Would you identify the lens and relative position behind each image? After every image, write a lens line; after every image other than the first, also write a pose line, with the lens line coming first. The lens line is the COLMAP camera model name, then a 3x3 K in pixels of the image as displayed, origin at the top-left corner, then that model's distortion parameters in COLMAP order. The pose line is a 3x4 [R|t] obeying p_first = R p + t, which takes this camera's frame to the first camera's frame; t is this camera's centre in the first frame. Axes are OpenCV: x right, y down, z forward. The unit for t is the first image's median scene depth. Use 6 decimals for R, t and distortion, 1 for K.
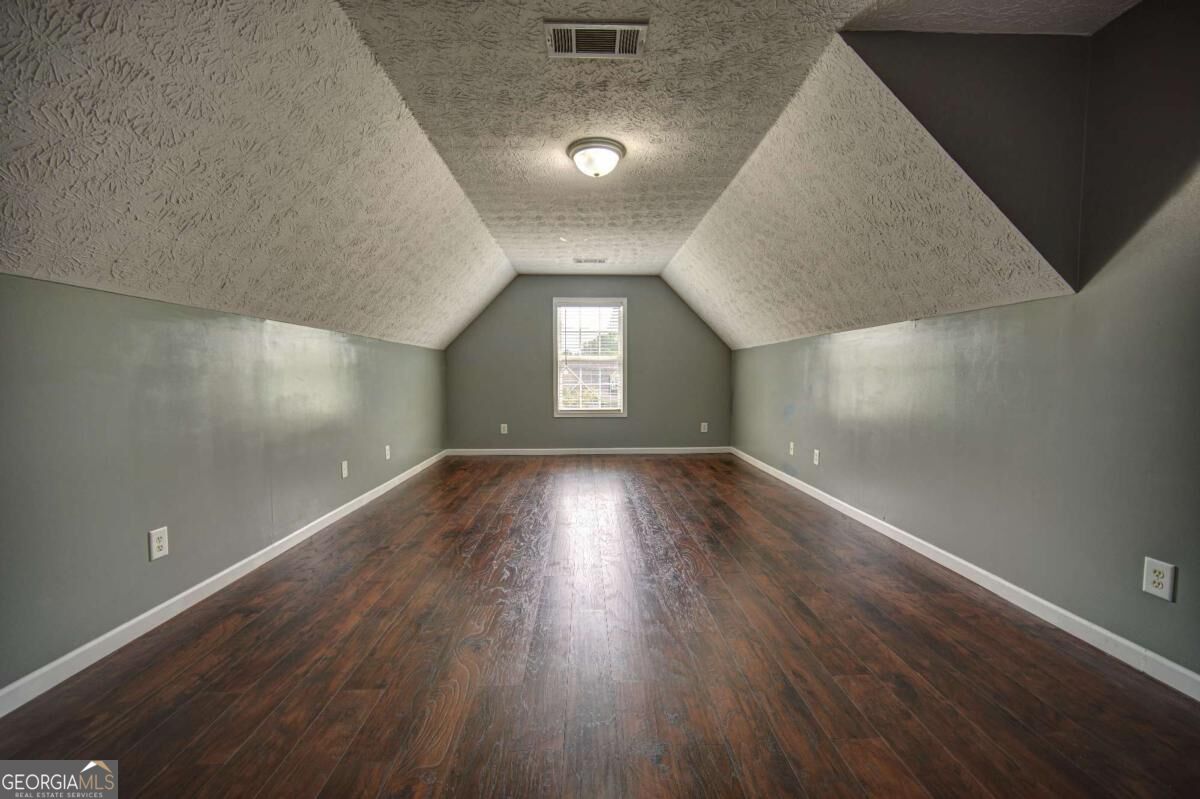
lens RADIAL K [[467.8, 0, 600.0], [0, 467.8, 399.5], [0, 0, 1]] dist [0.000456, -0.000245]
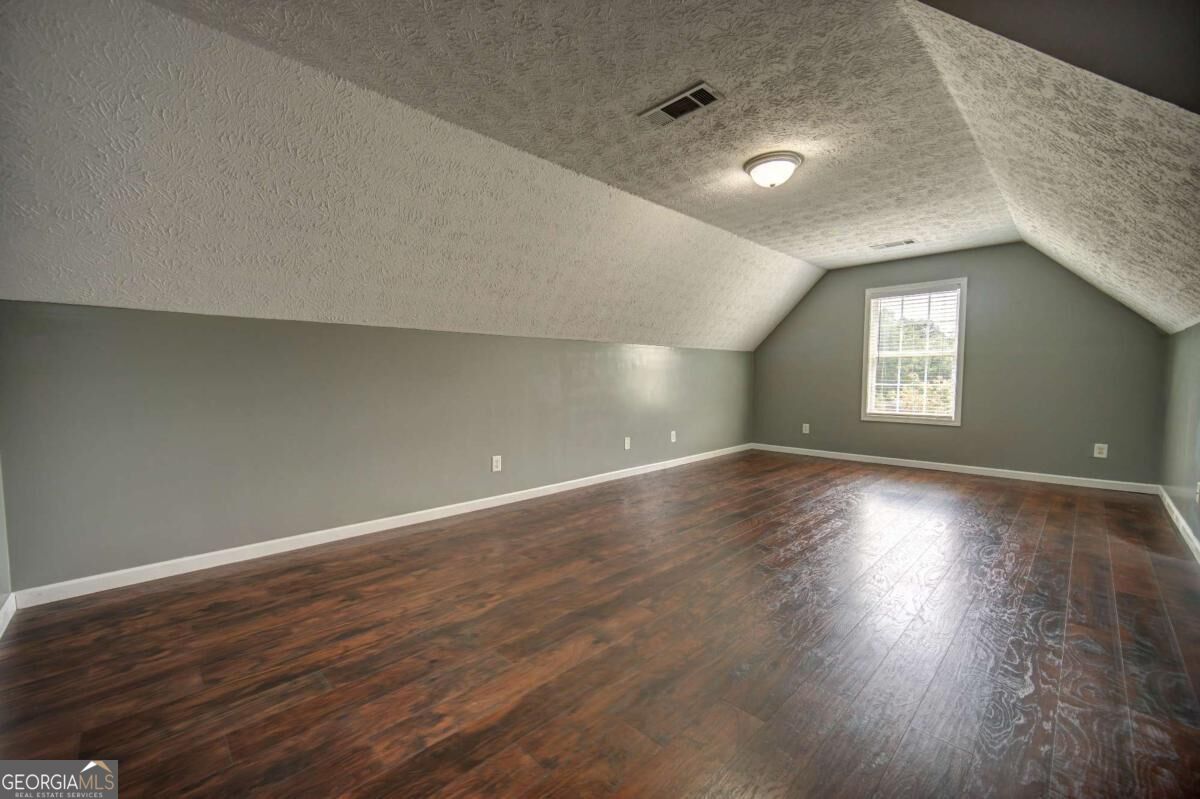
lens RADIAL K [[467.8, 0, 600.0], [0, 467.8, 399.5], [0, 0, 1]] dist [0.000456, -0.000245]
pose [[0.686376, 0.038211, -0.726242, 0.438645], [-0.036182, 0.999176, 0.018375, -0.002258], [0.726346, 0.013665, 0.687193, -0.002303]]
